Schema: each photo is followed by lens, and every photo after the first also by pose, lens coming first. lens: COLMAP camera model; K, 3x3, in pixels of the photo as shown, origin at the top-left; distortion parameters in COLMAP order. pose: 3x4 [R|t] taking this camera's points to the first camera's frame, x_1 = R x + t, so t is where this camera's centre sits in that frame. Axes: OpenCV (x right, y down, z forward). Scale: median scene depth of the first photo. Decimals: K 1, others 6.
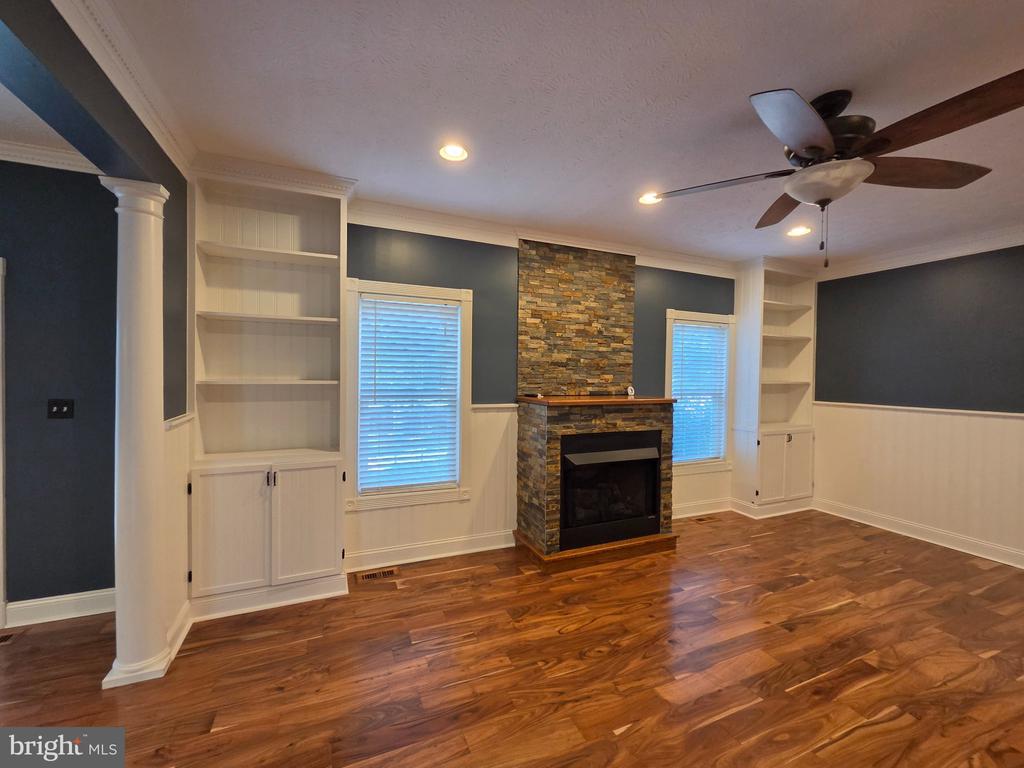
lens RADIAL K [[421.4, 0, 517.2], [0, 421.4, 378.5], [0, 0, 1]] dist [-0.002242, 0.002461]
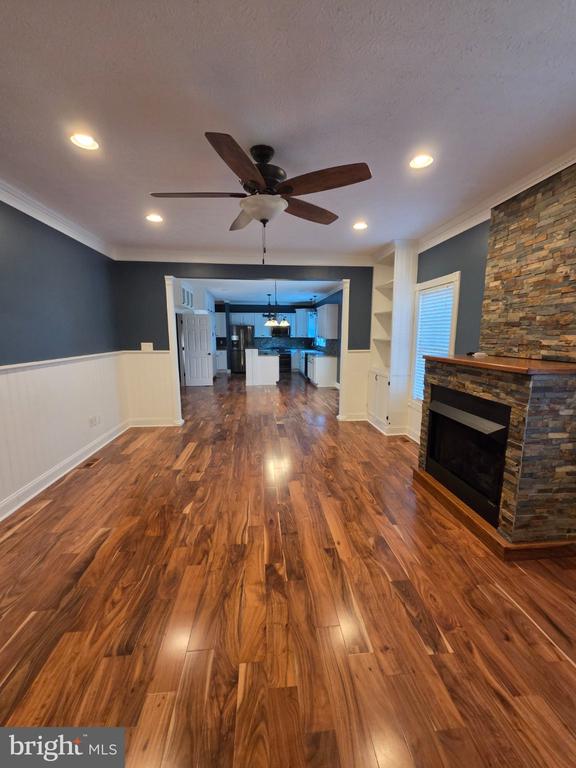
lens RADIAL K [[316.1, 0, 288.6], [0, 316.1, 384.6], [0, 0, 1]] dist [-0.002242, 0.002461]
pose [[-0.313213, 0.137308, -0.939704, 0.976508], [-0.015340, 0.988632, 0.149570, 0.002390], [0.949559, 0.061262, -0.307546, 0.766423]]
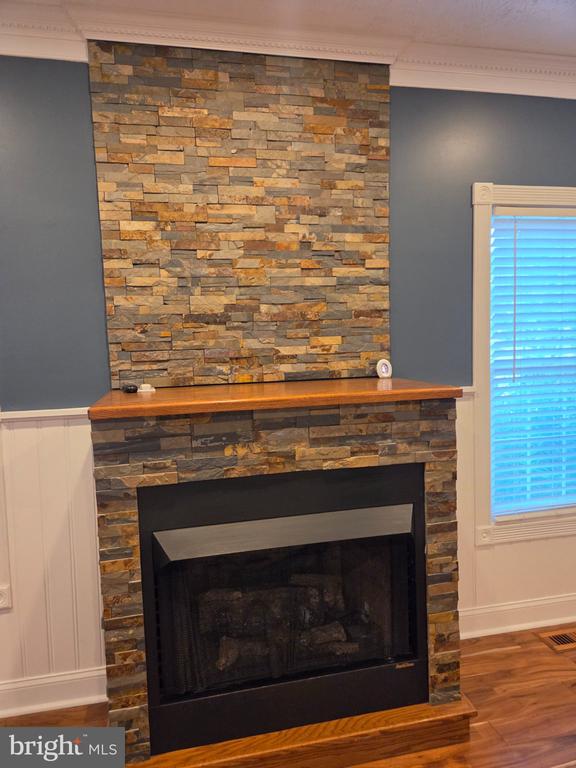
lens RADIAL K [[514.8, 0, 283.1], [0, 514.8, 382.1], [0, 0, 1]] dist [0.046792, -0.029464]
pose [[0.979628, -0.029343, -0.198666, 0.301587], [0.042530, 0.997142, 0.062438, 0.004439], [0.196266, -0.069616, 0.978076, 0.463823]]
